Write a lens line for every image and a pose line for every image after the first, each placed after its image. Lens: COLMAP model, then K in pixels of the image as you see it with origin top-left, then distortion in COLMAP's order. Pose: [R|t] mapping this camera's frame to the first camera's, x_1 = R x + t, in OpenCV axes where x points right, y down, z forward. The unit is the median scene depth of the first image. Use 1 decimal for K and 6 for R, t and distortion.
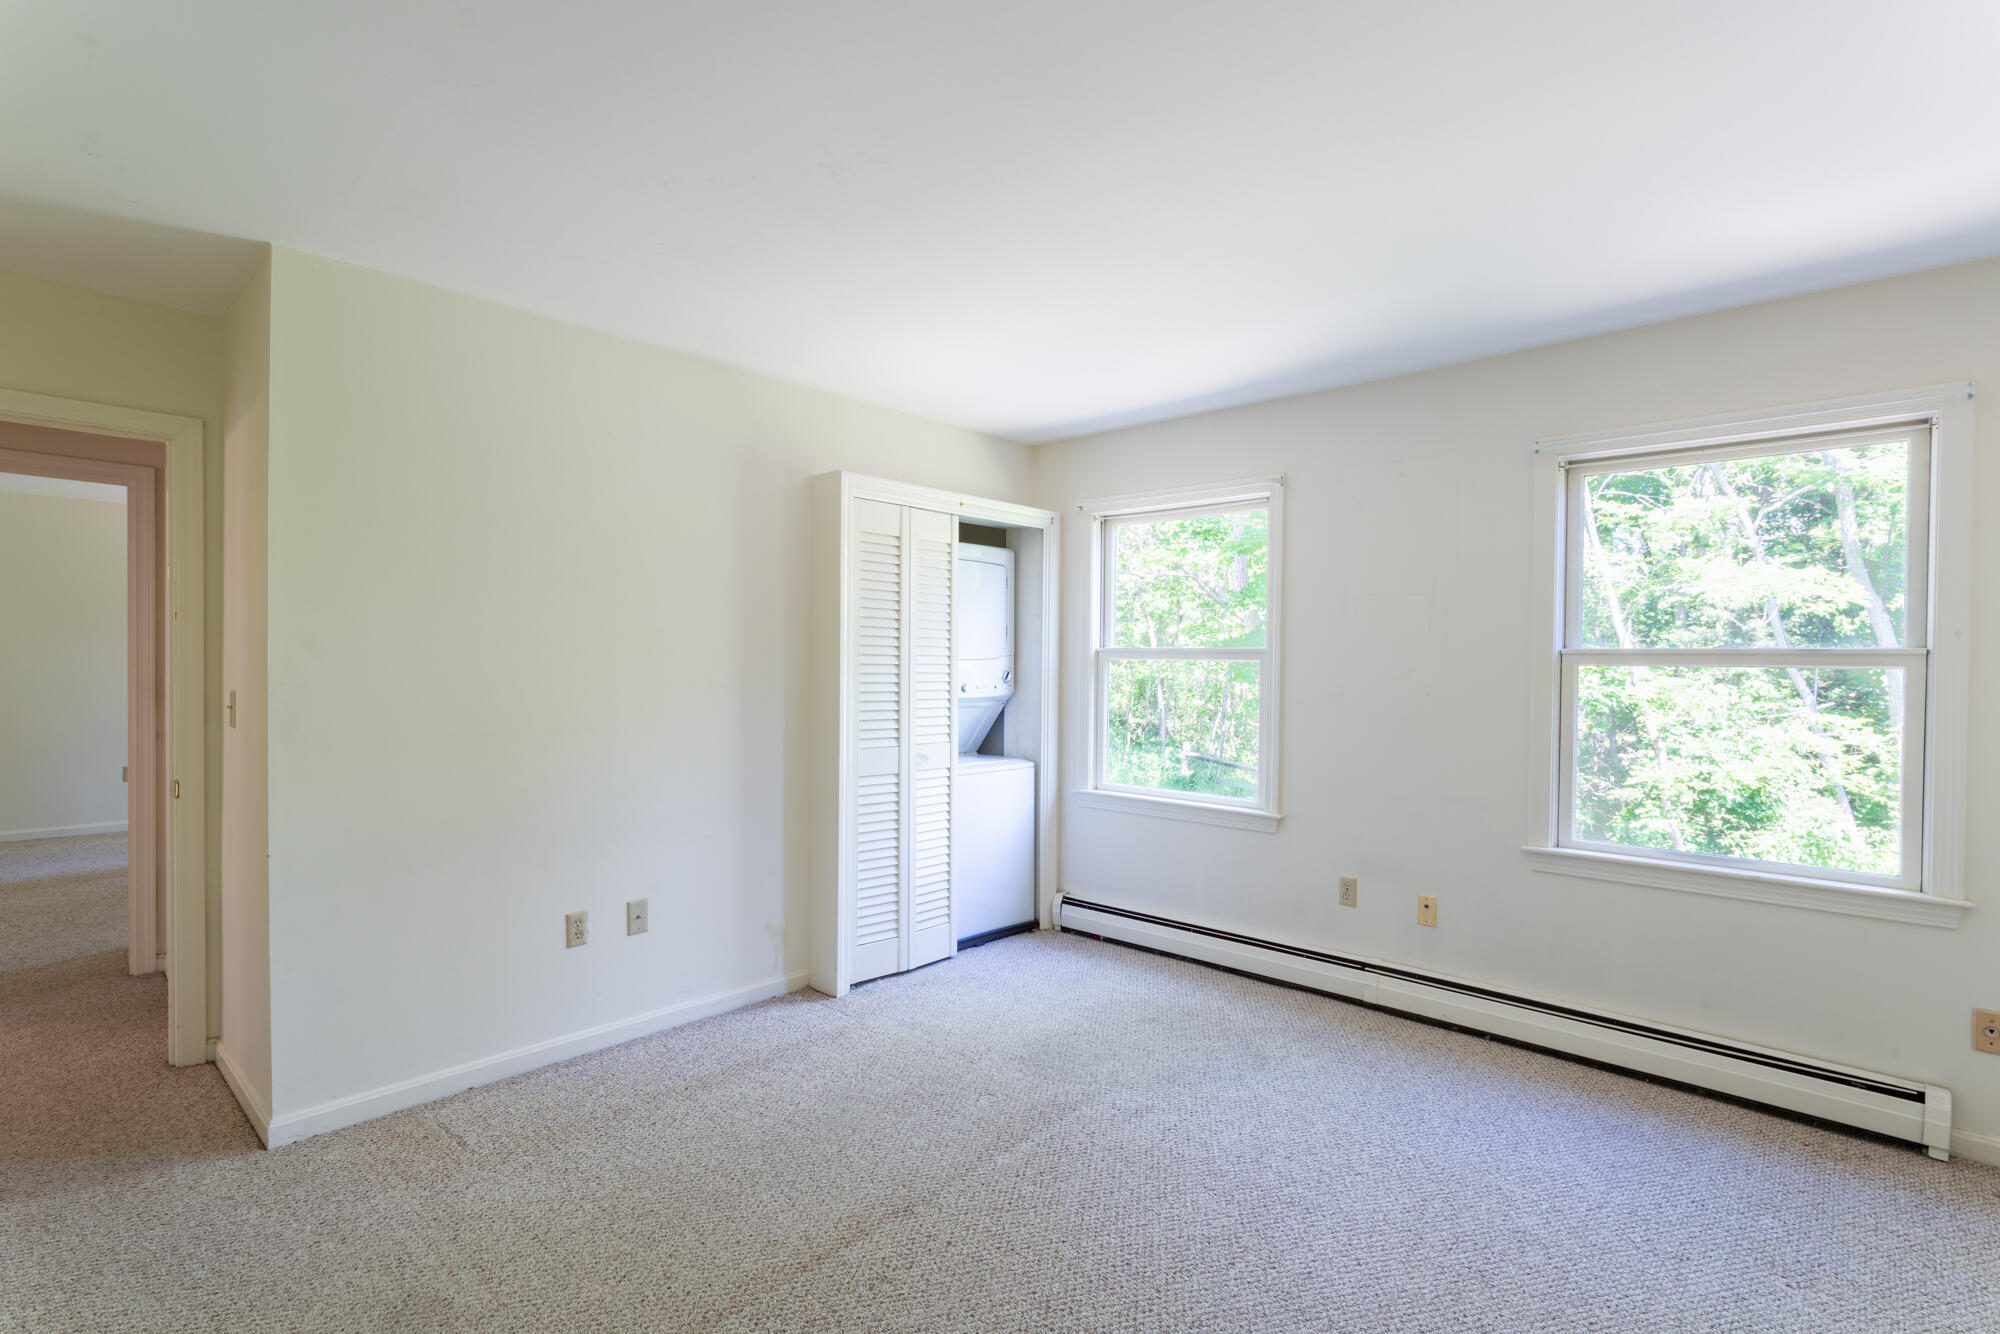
lens RADIAL K [[961.9, 0, 996.4], [0, 961.9, 666.7], [0, 0, 1]] dist [-0.004669, 0.001401]
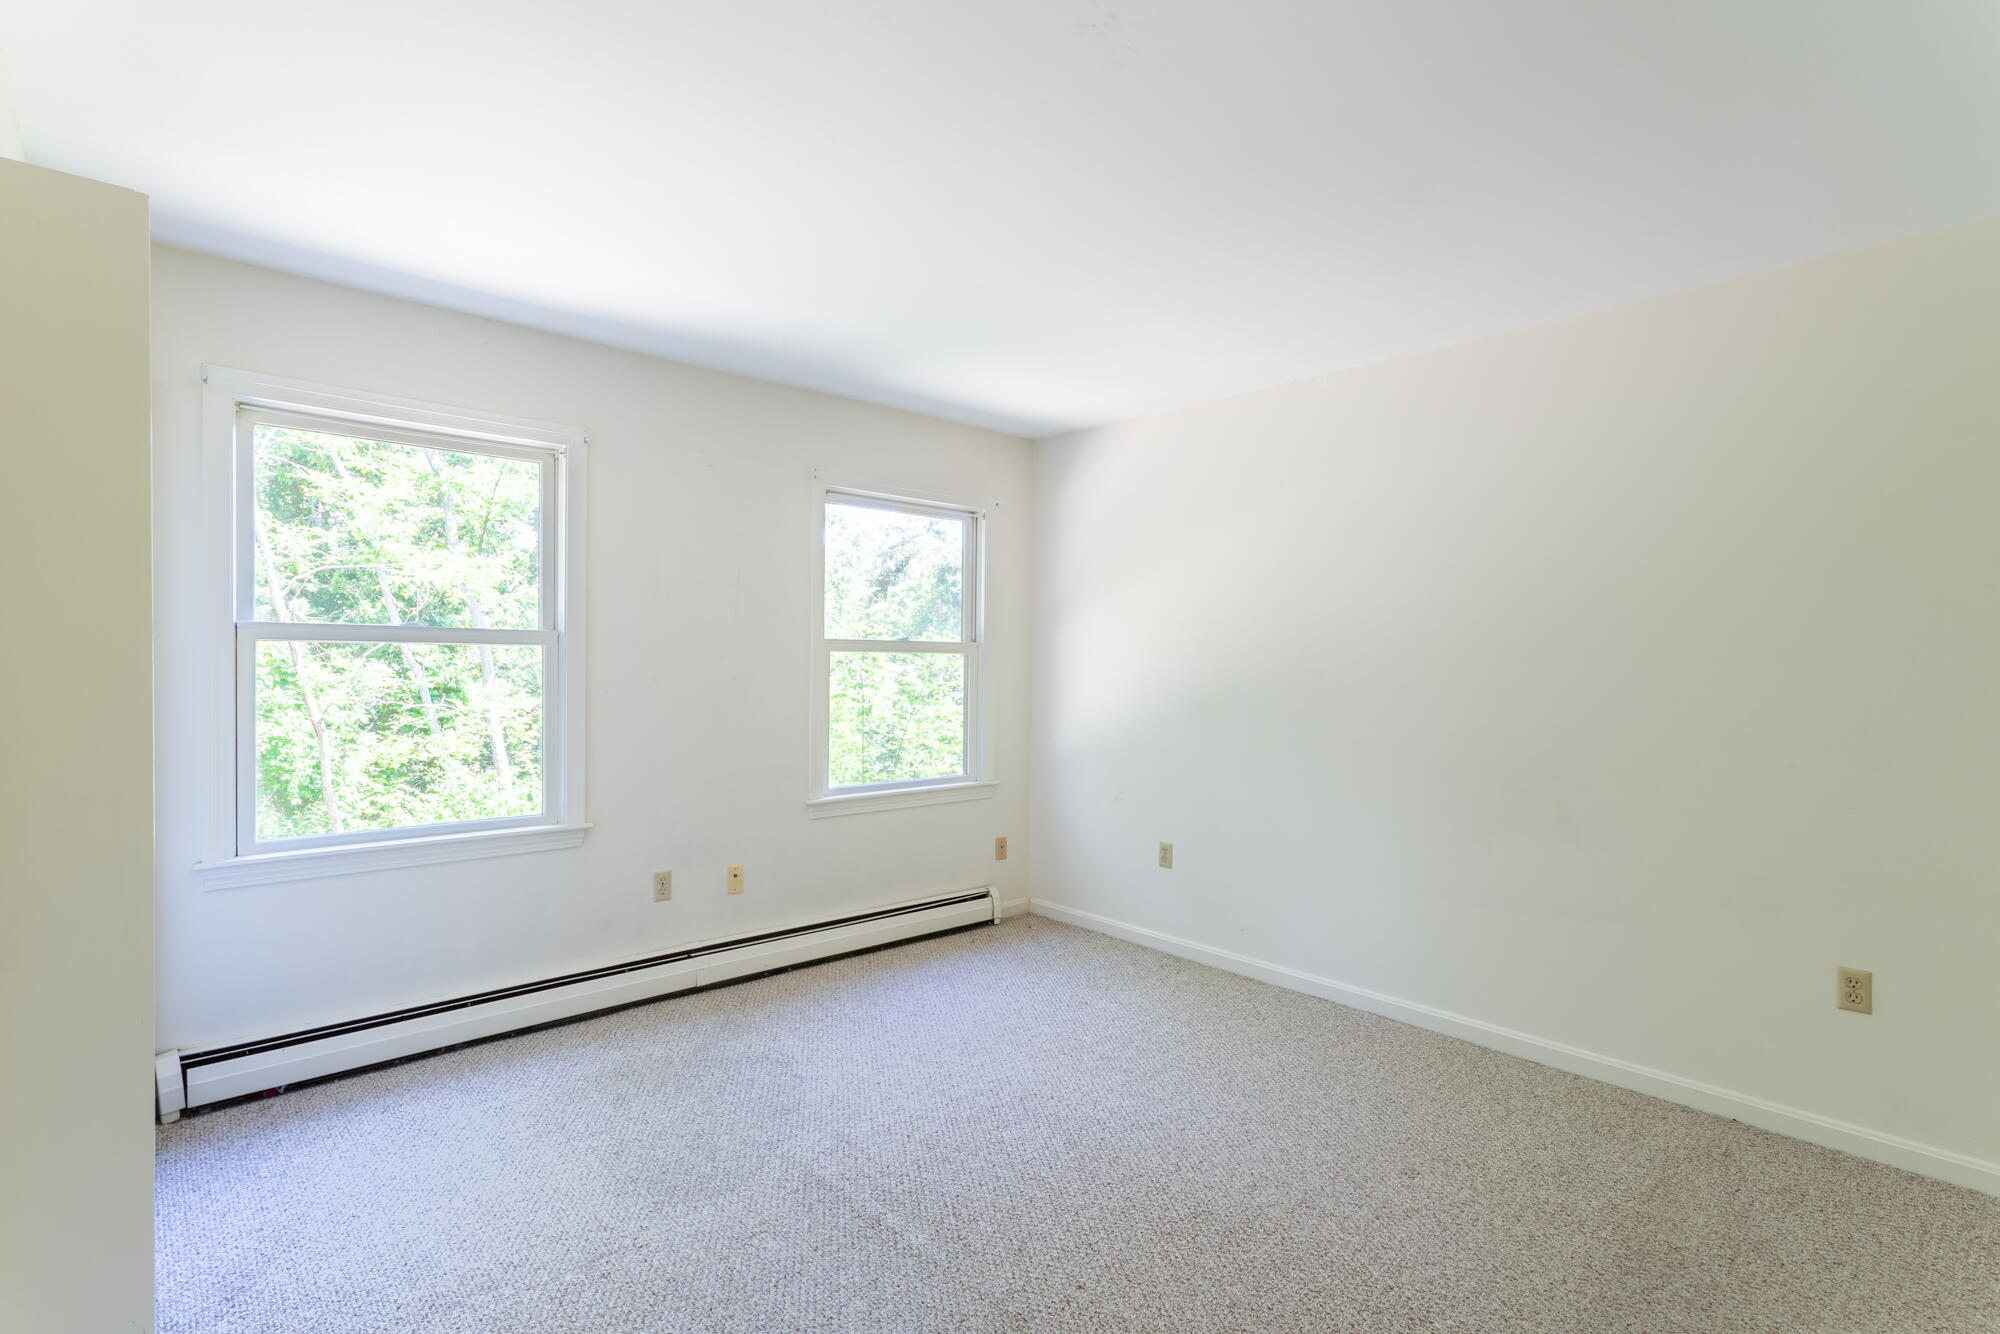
lens RADIAL K [[961.9, 0, 989.7], [0, 961.9, 665.8], [0, 0, 1]] dist [-0.004669, 0.001401]
pose [[0.071561, -0.018473, 0.997265, -0.563967], [-0.007948, 0.999786, 0.019090, -0.008173], [-0.997405, -0.009293, 0.071399, 0.599905]]
